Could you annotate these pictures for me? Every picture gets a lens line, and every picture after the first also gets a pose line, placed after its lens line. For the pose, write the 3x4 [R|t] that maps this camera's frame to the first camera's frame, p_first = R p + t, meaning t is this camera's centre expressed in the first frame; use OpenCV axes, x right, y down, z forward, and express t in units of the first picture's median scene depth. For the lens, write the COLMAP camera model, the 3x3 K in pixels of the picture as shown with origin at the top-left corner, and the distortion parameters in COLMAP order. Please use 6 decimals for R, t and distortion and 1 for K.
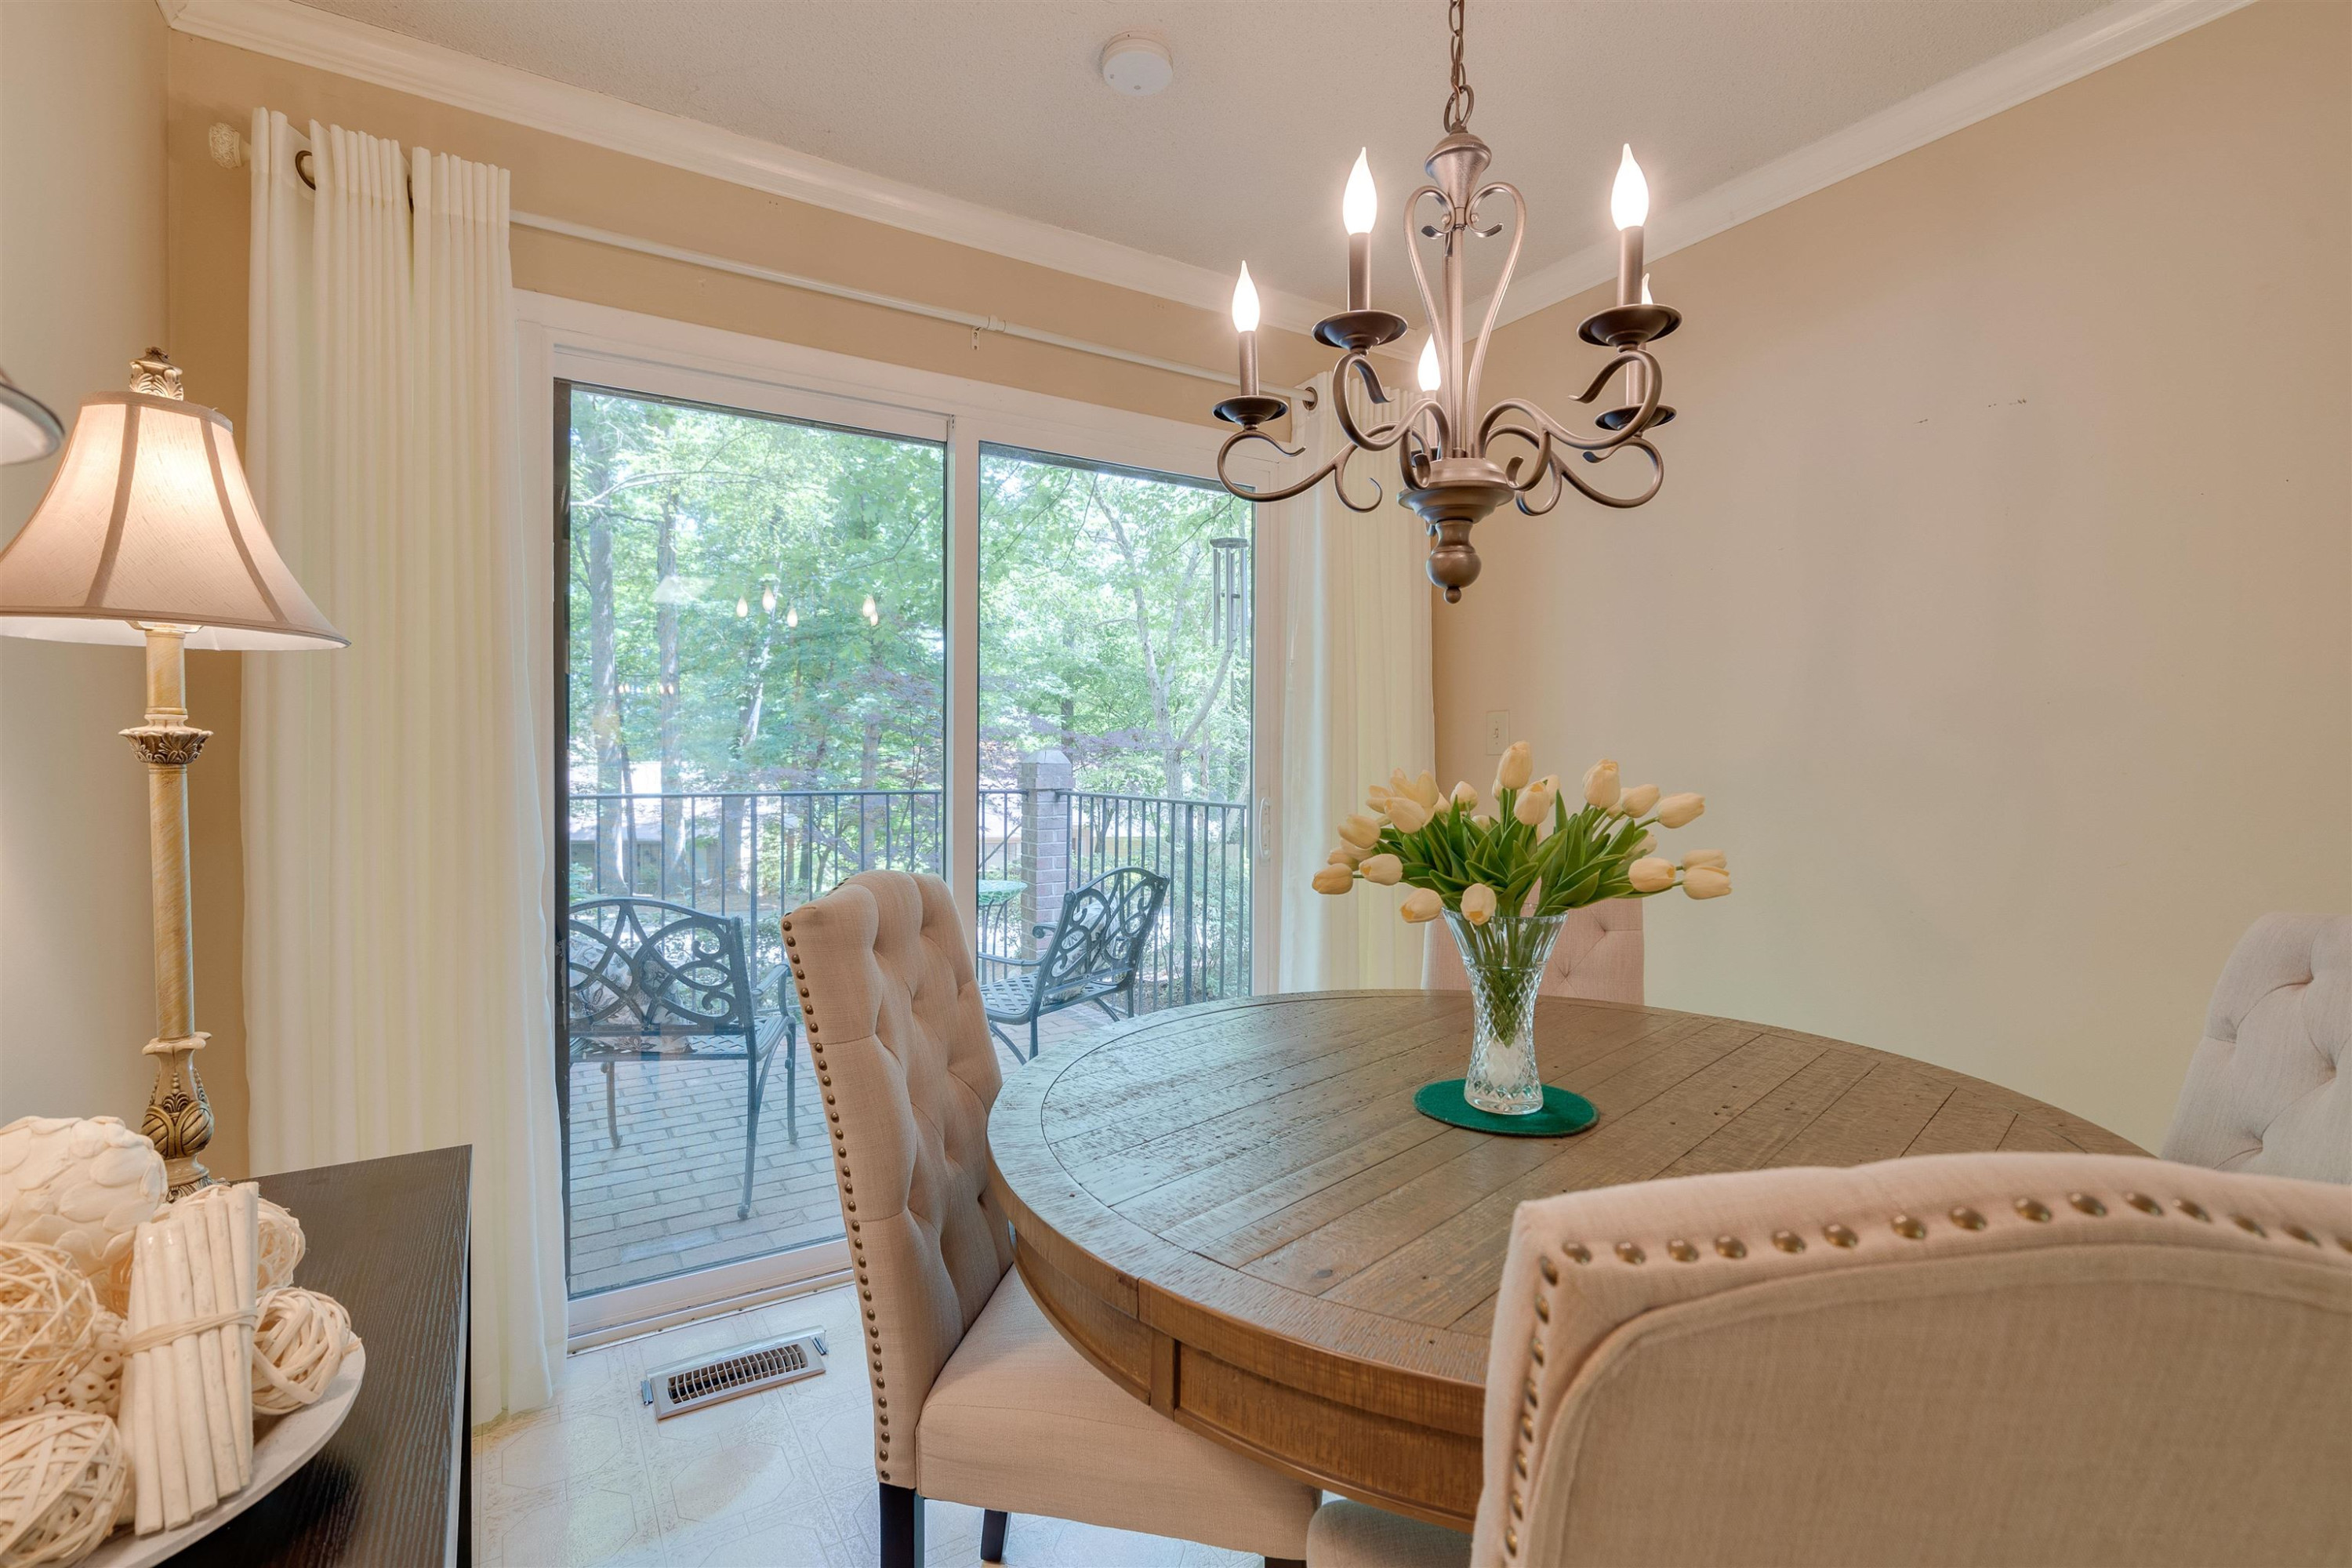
lens RADIAL K [[1052.7, 0, 1175.4], [0, 1052.7, 769.3], [0, 0, 1]] dist [0.000058, -0.000073]
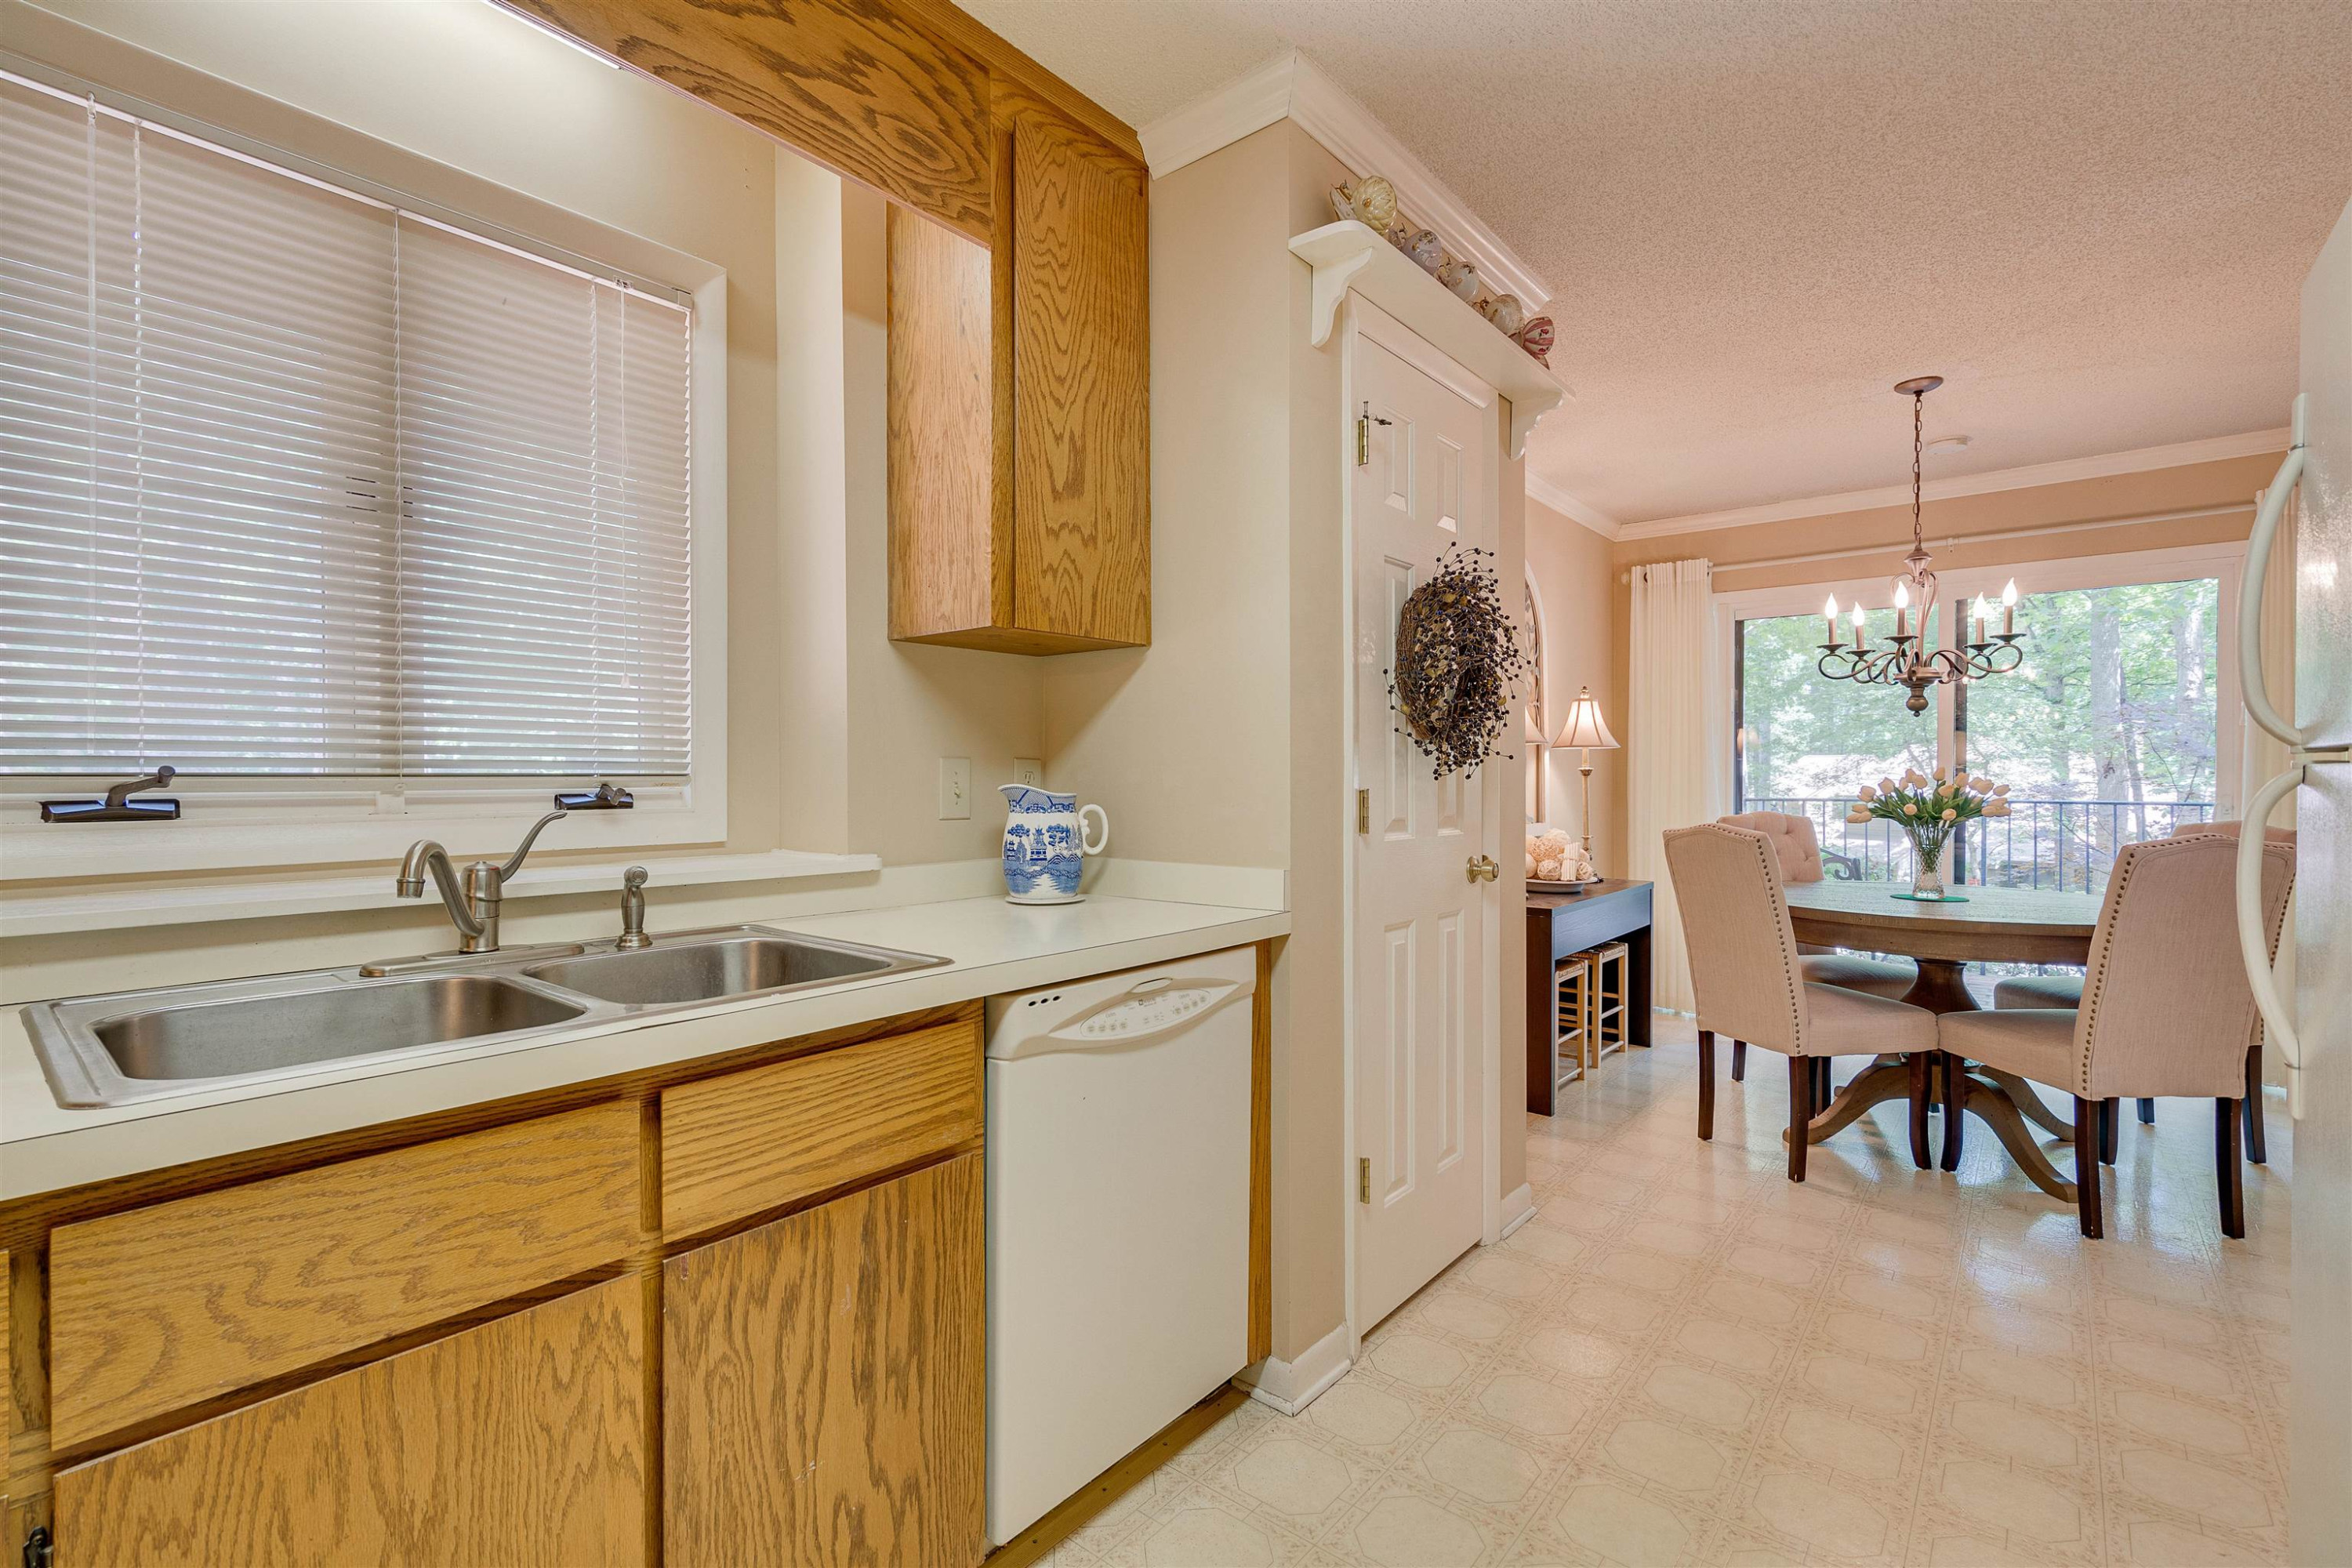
lens RADIAL K [[1048.6, 0, 1176.0], [0, 1048.6, 784.0], [0, 0, 1]] dist [0.000855, 0.000609]
pose [[0.322256, 0.004617, -0.946641, 1.604265], [-0.006946, 0.999973, 0.002513, 0.018761], [0.946627, 0.005766, 0.322279, -1.253027]]
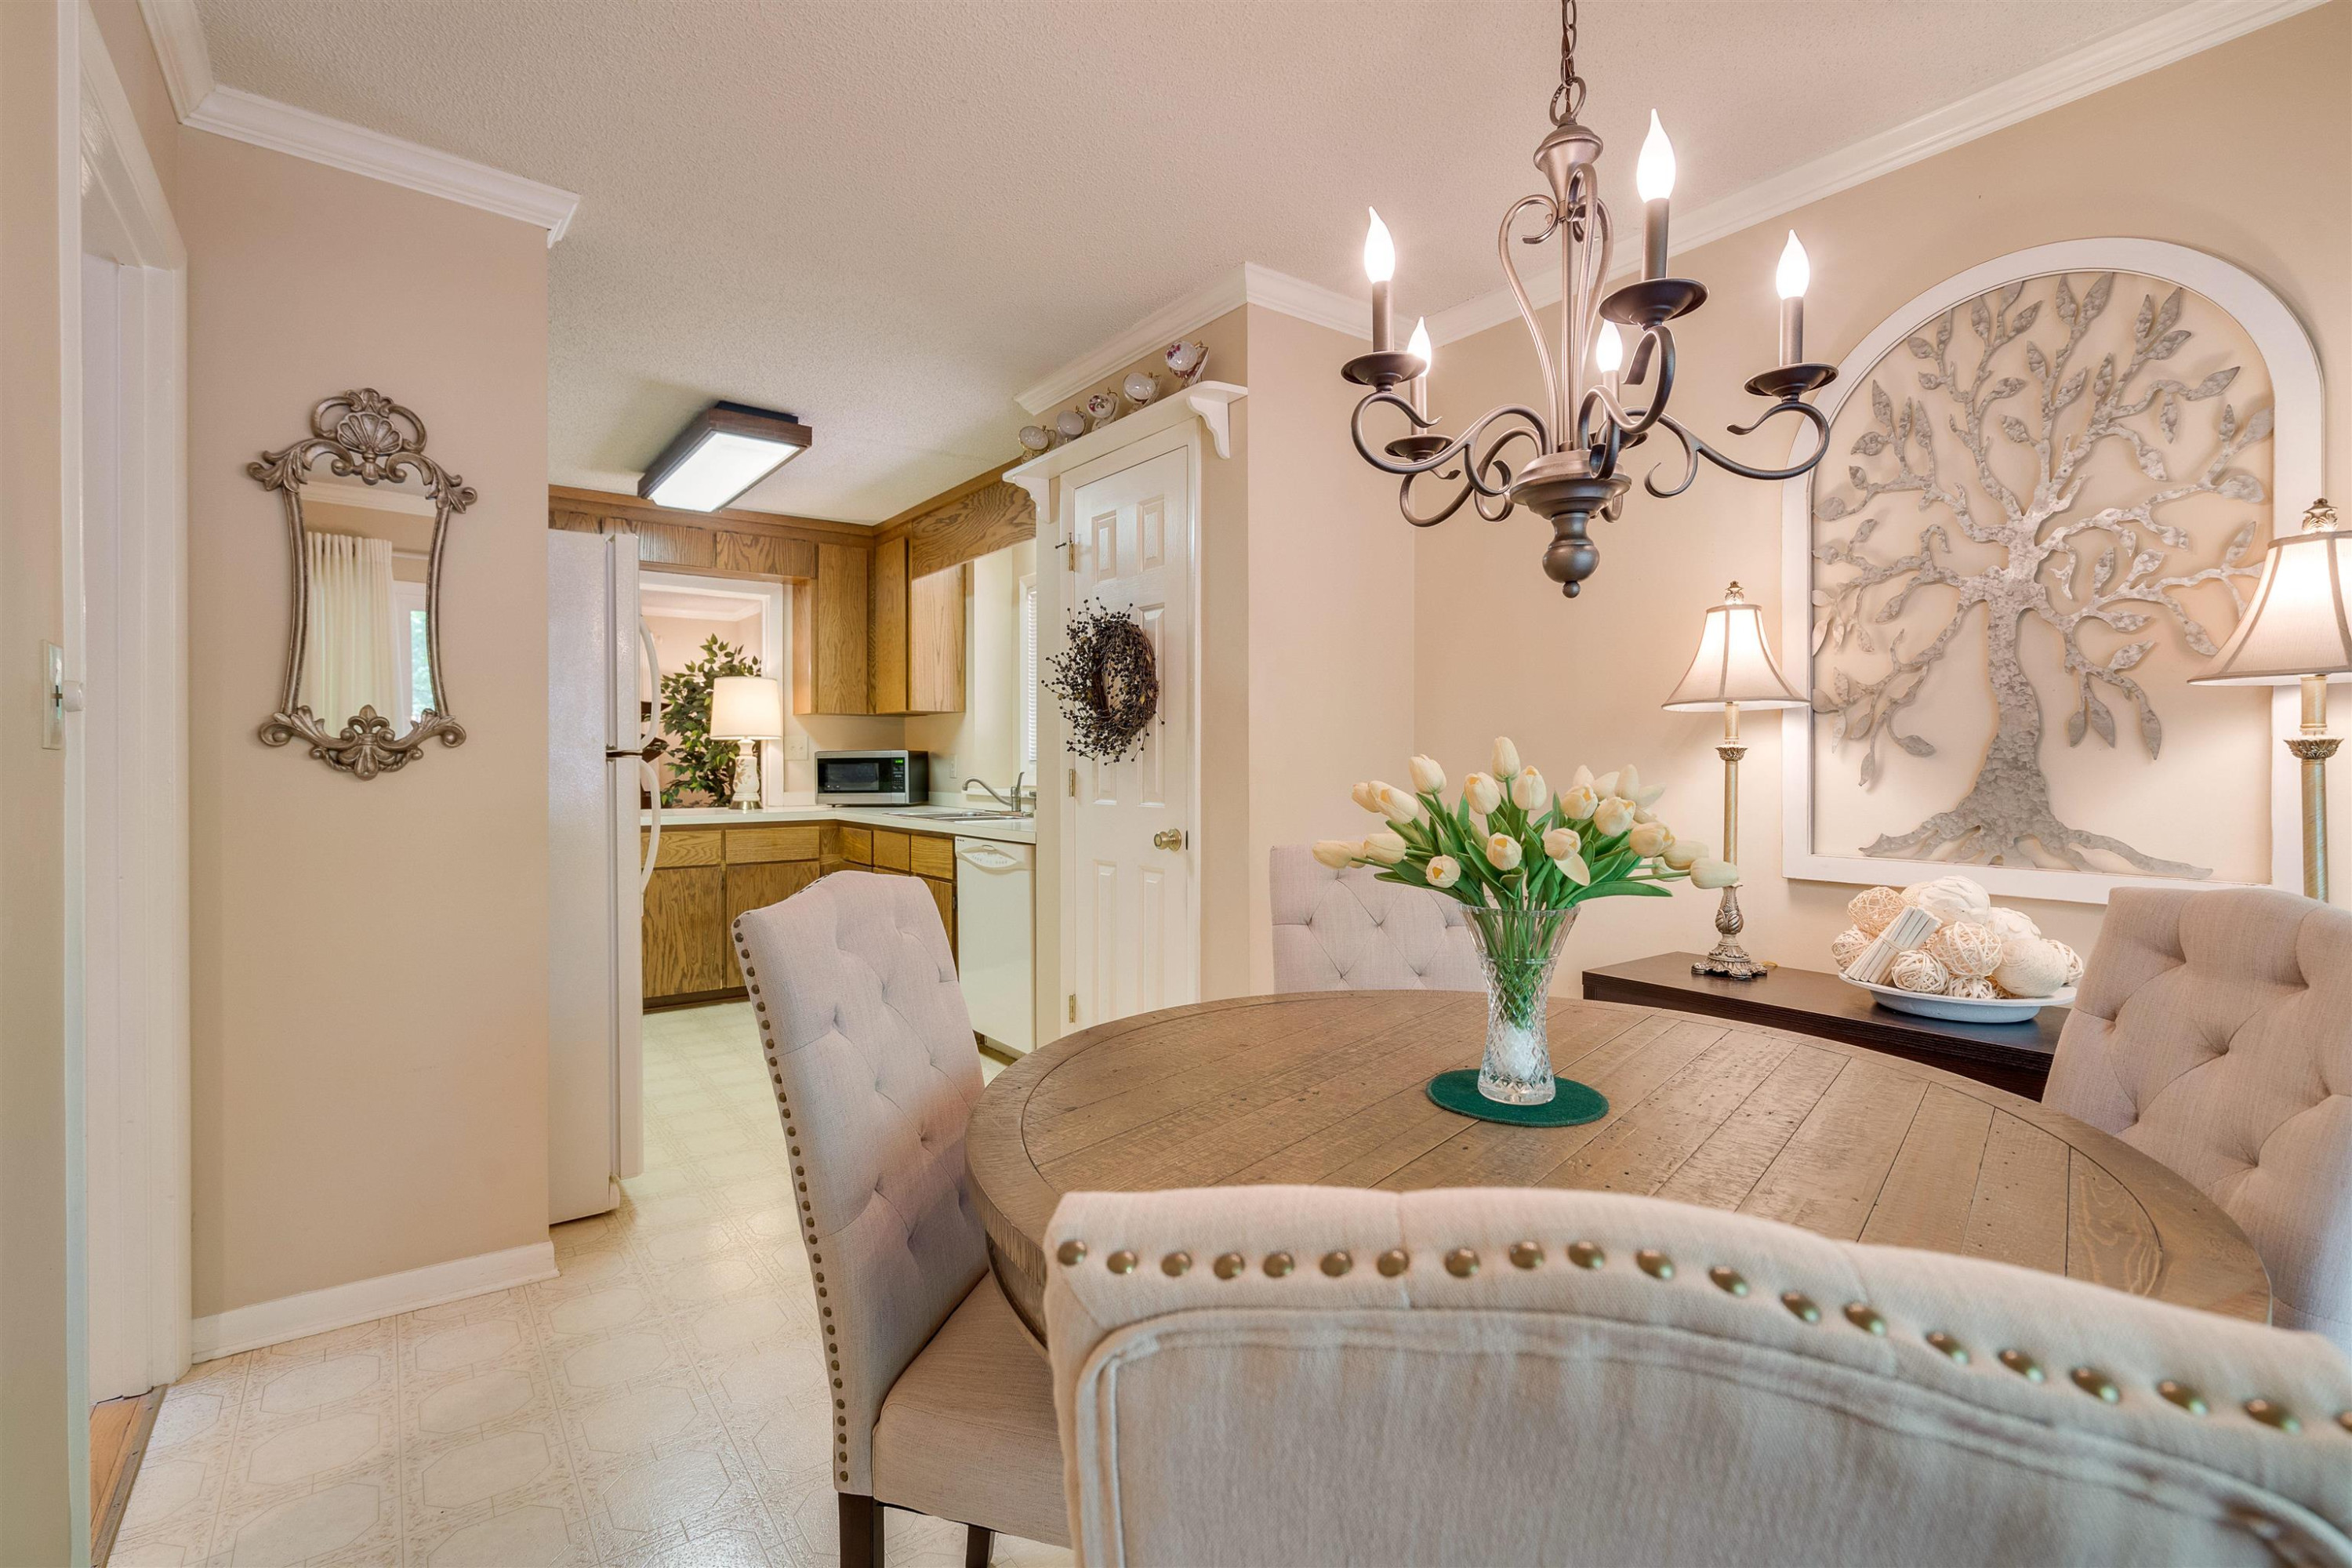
lens RADIAL K [[1056.2, 0, 1182.3], [0, 1056.2, 772.4], [0, 0, 1]] dist [-0.000516, -0.019155]
pose [[-0.993877, -0.000118, -0.110491, 0.455447], [-0.002269, 0.999810, 0.019341, -0.007889], [0.110468, 0.019474, -0.993689, 1.563503]]
